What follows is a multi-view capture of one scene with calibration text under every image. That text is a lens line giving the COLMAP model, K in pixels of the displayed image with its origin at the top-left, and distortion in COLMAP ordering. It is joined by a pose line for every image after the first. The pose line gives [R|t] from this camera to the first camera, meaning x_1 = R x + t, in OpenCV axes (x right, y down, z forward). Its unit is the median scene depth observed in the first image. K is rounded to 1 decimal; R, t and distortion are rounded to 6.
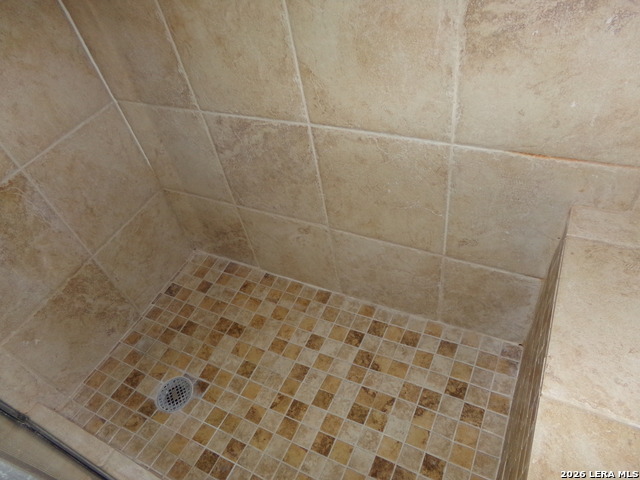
lens RADIAL K [[441.5, 0, 319.7], [0, 441.5, 243.1], [0, 0, 1]] dist [-0.090395, 0.170513]
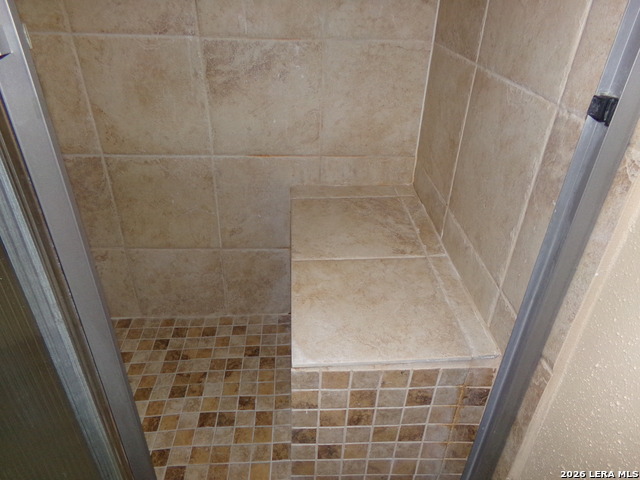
lens RADIAL K [[441.5, 0, 319.7], [0, 441.5, 243.1], [0, 0, 1]] dist [-0.090395, 0.170513]
pose [[0.854616, -0.106328, 0.508257, -0.147272], [0.242788, 0.947051, -0.210115, 0.377065], [-0.459004, 0.302967, 0.835180, -0.279753]]
